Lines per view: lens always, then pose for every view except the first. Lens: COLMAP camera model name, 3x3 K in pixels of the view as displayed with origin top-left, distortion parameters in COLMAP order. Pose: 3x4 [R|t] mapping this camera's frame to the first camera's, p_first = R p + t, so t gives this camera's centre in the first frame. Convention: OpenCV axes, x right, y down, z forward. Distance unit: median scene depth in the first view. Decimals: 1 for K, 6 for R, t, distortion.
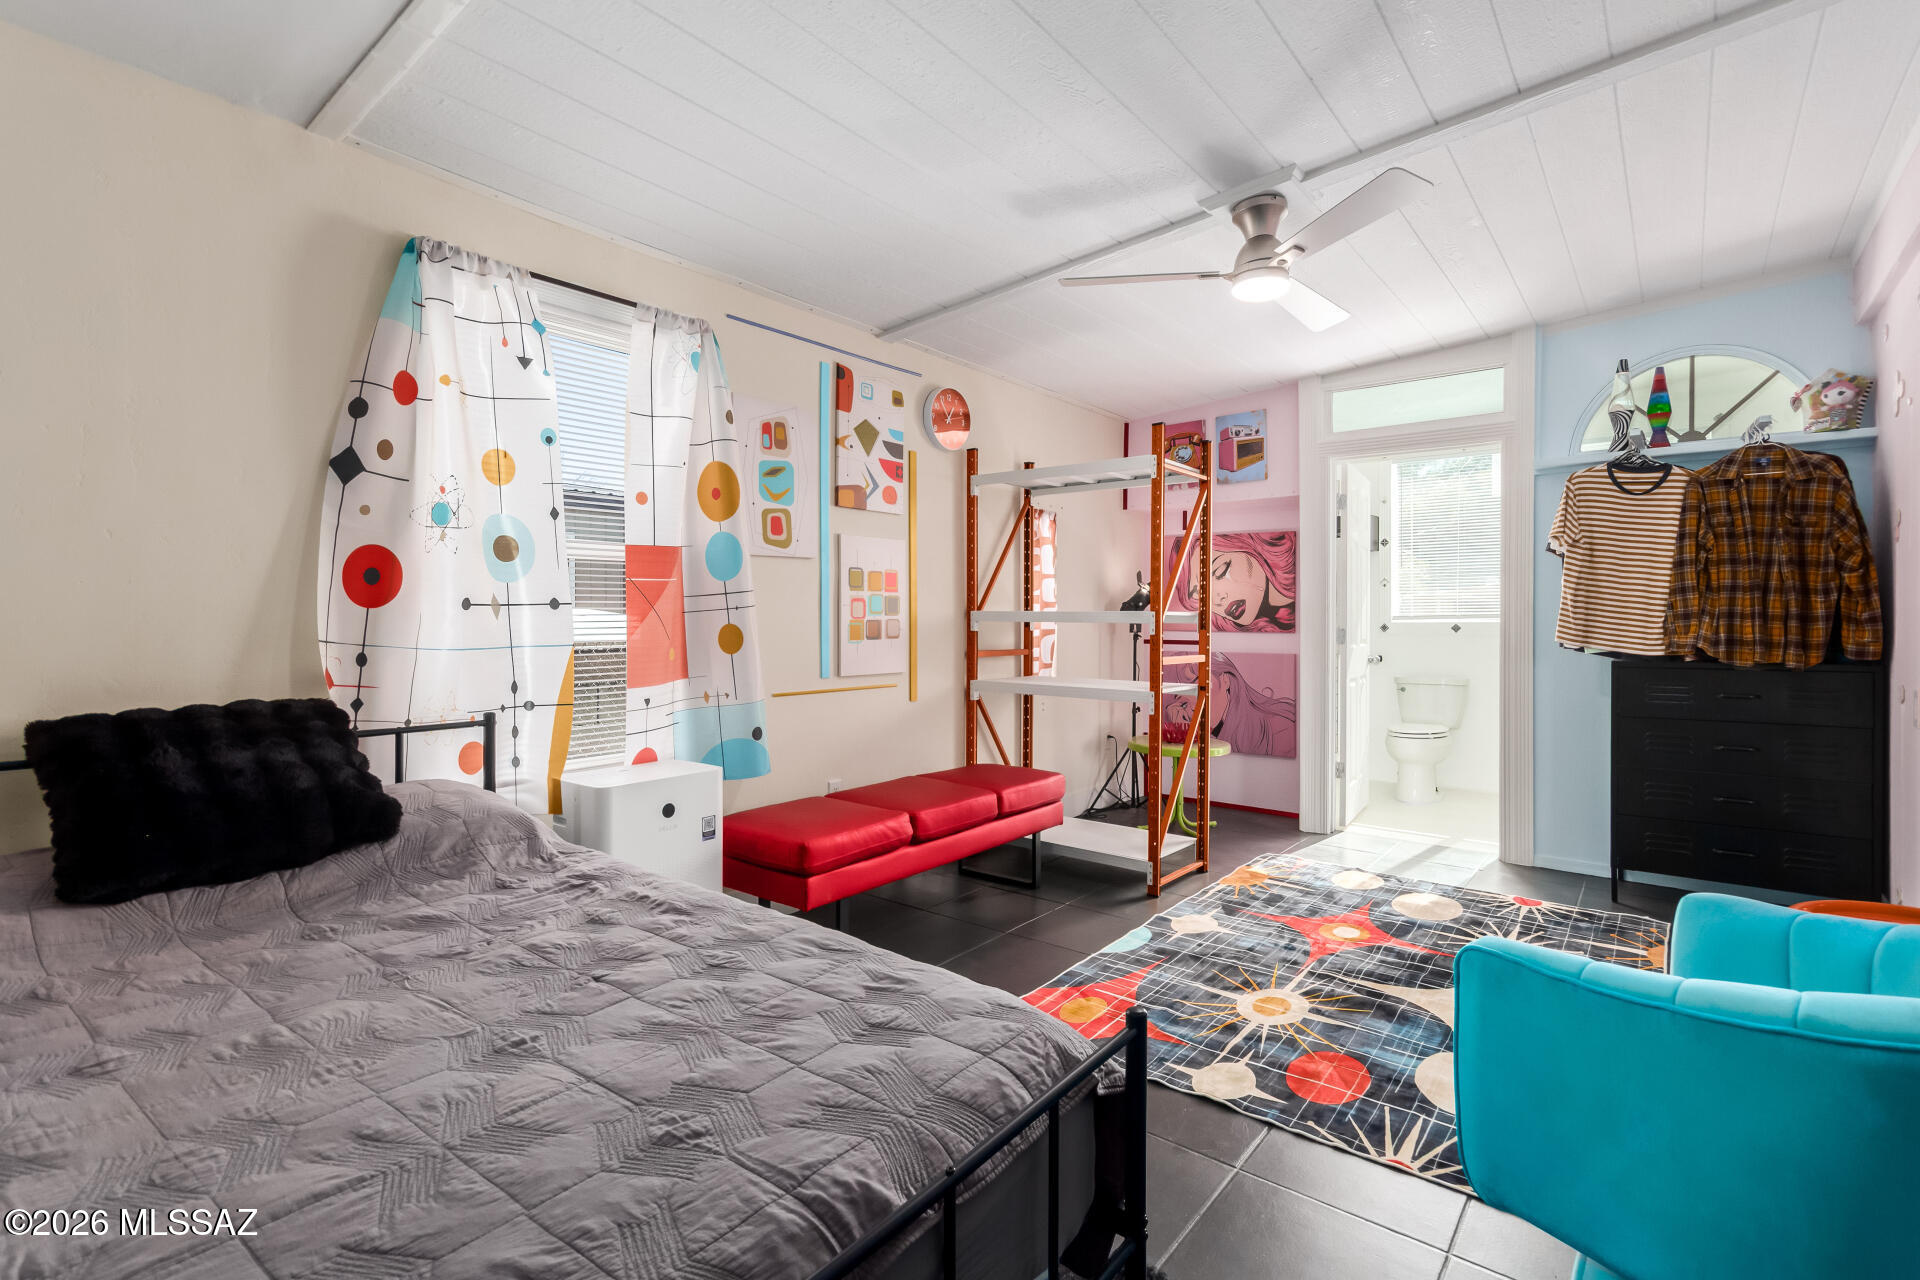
lens RADIAL K [[891.2, 0, 1002.8], [0, 891.2, 616.5], [0, 0, 1]] dist [0.004054, 0.000408]
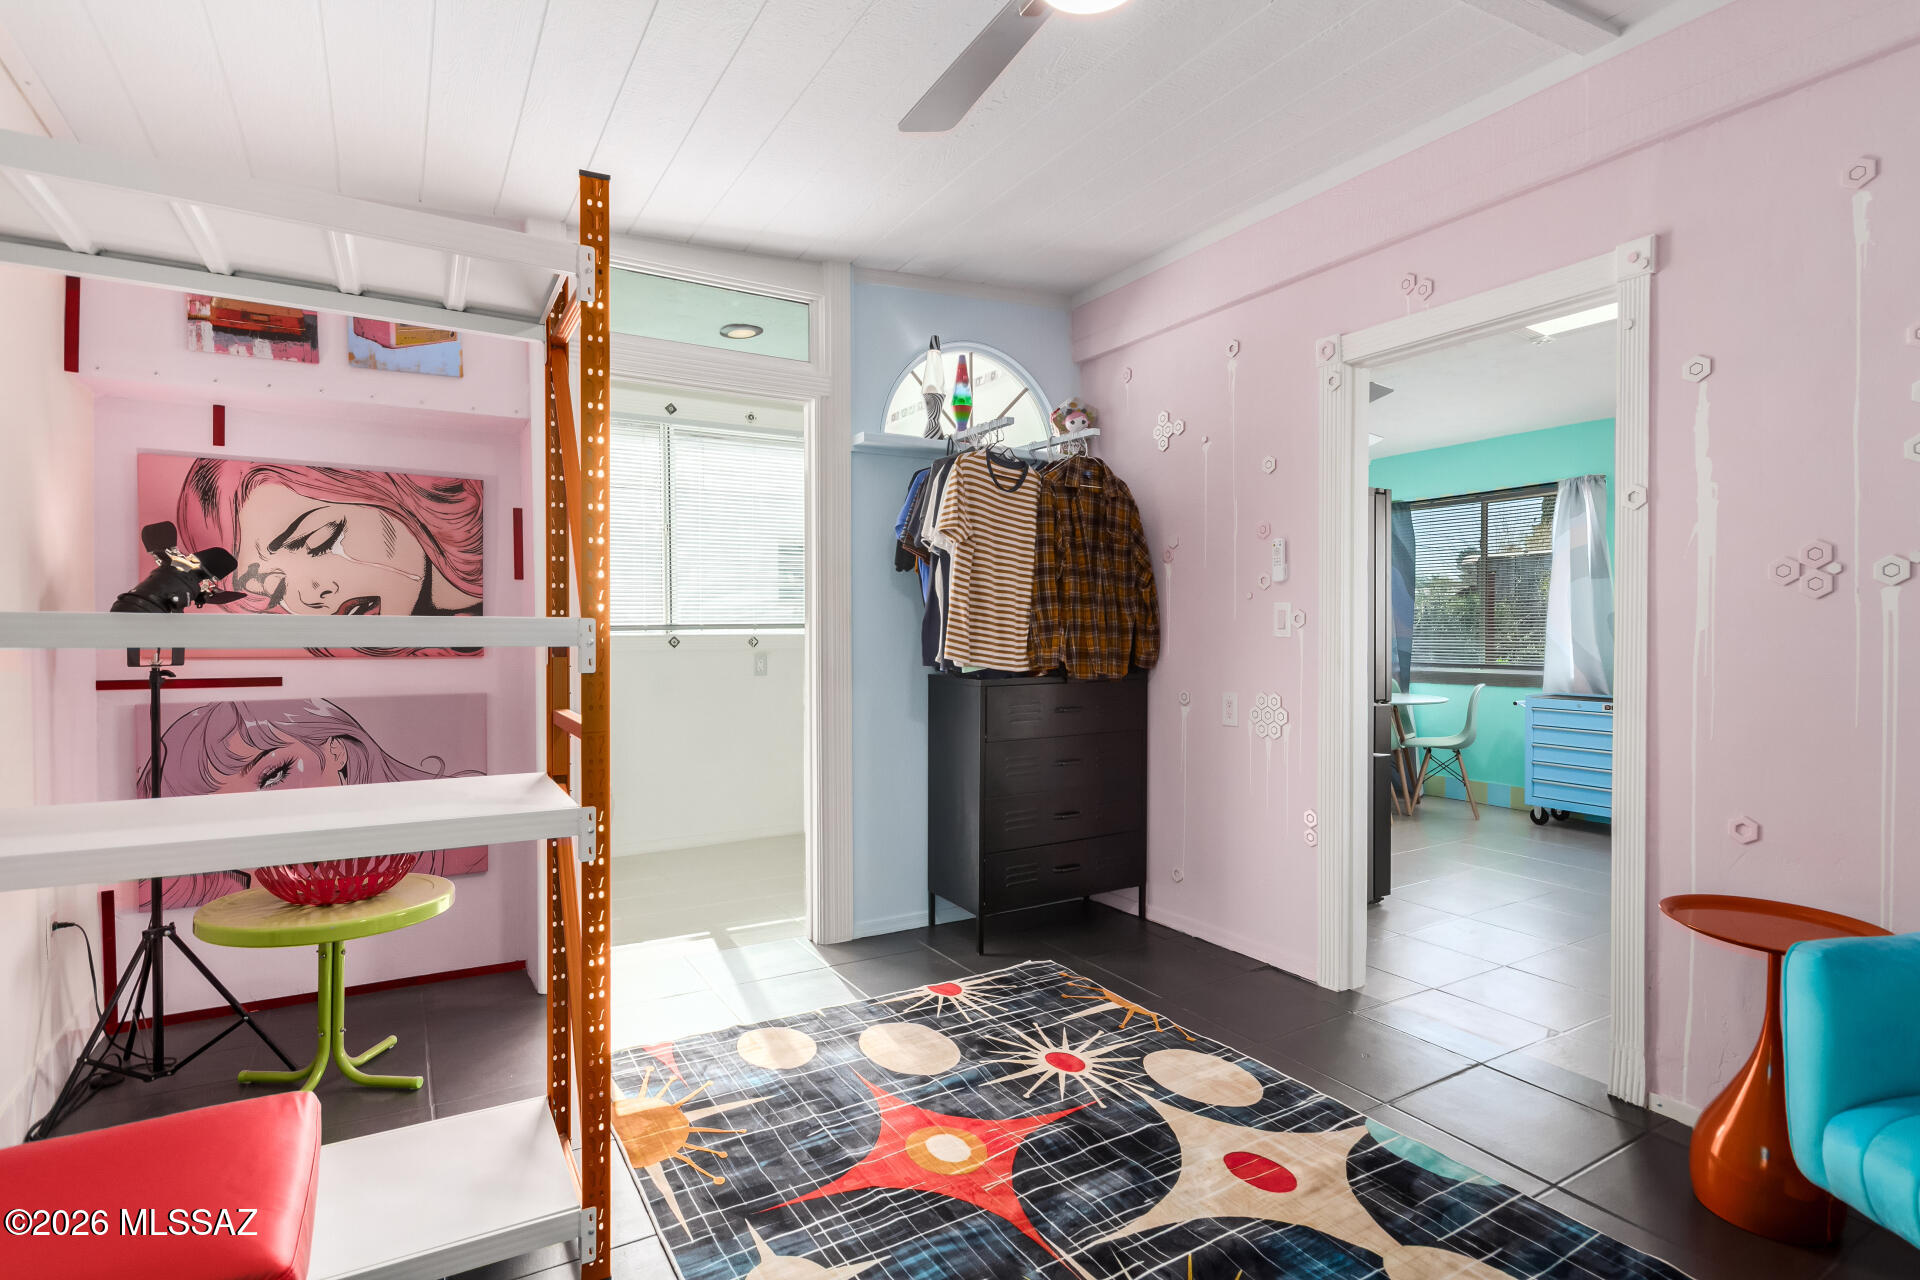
lens RADIAL K [[951.1, 0, 959.5], [0, 951.1, 652.3], [0, 0, 1]] dist [-0.002934, -0.000158]
pose [[0.371959, -0.020455, 0.928024, -0.192858], [-0.000104, 0.999756, 0.022077, 0.002847], [-0.928249, -0.008308, 0.371866, 0.713882]]
